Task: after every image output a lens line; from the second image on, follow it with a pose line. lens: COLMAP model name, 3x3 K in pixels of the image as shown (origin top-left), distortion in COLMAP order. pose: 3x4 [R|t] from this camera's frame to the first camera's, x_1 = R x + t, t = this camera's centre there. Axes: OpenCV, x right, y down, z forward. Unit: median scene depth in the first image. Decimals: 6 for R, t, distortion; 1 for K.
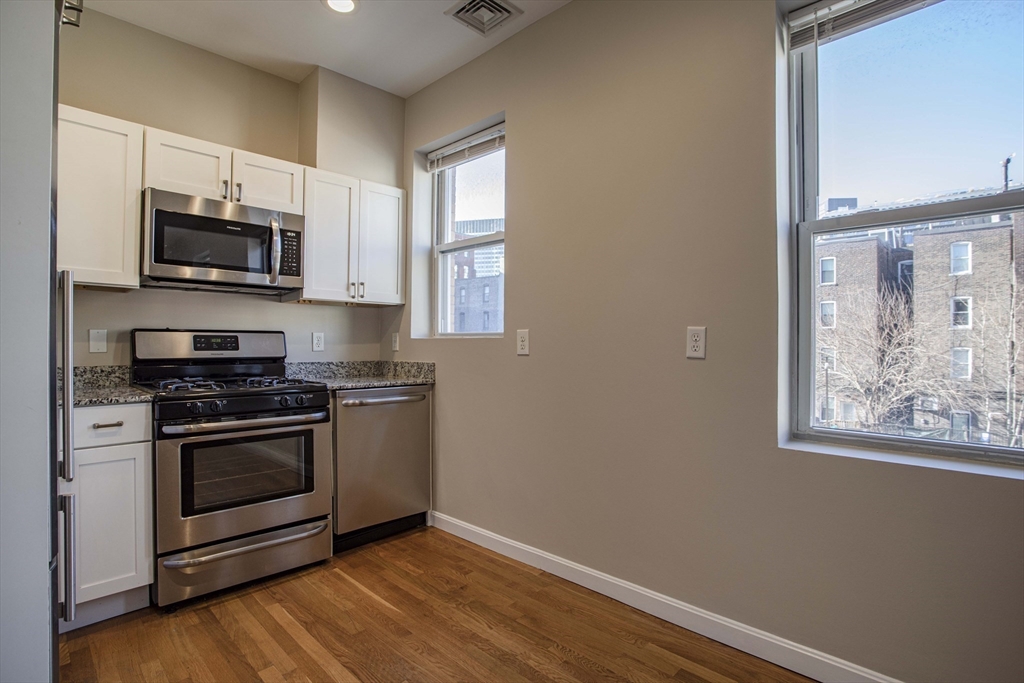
lens RADIAL K [[492.5, 0, 512.0], [0, 492.5, 341.5], [0, 0, 1]] dist [-0.031661, 0.000639]
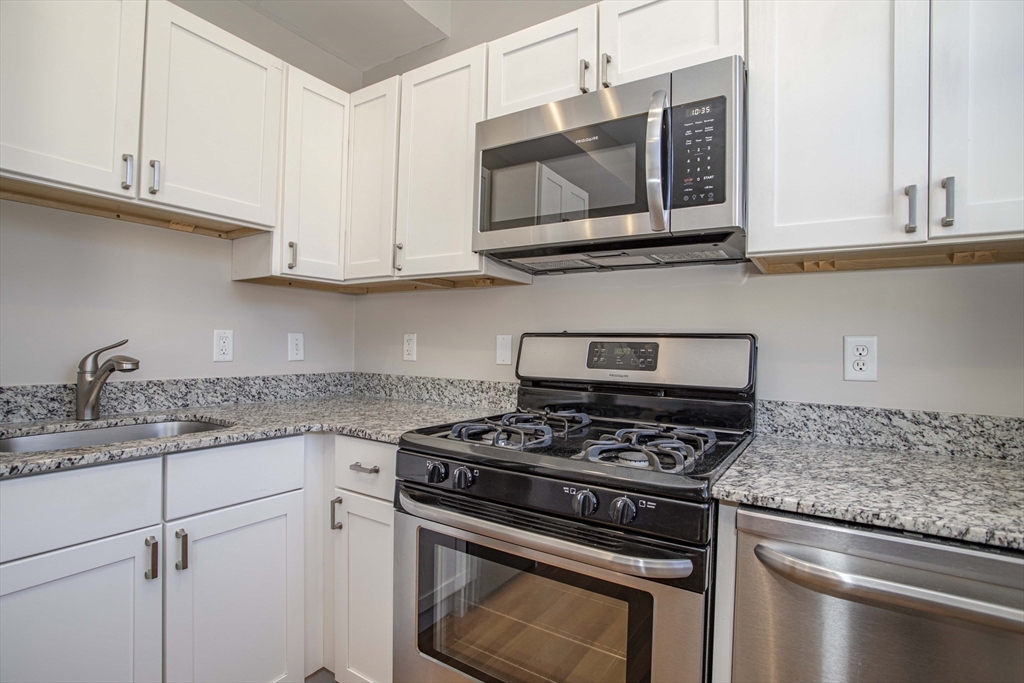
lens RADIAL K [[492.5, 0, 512.0], [0, 492.5, 341.5], [0, 0, 1]] dist [-0.031661, 0.000639]
pose [[0.194871, -0.007583, -0.980800, -0.059679], [-0.013887, 0.999849, -0.010490, -0.006219], [0.980731, 0.015664, 0.194736, 0.756201]]
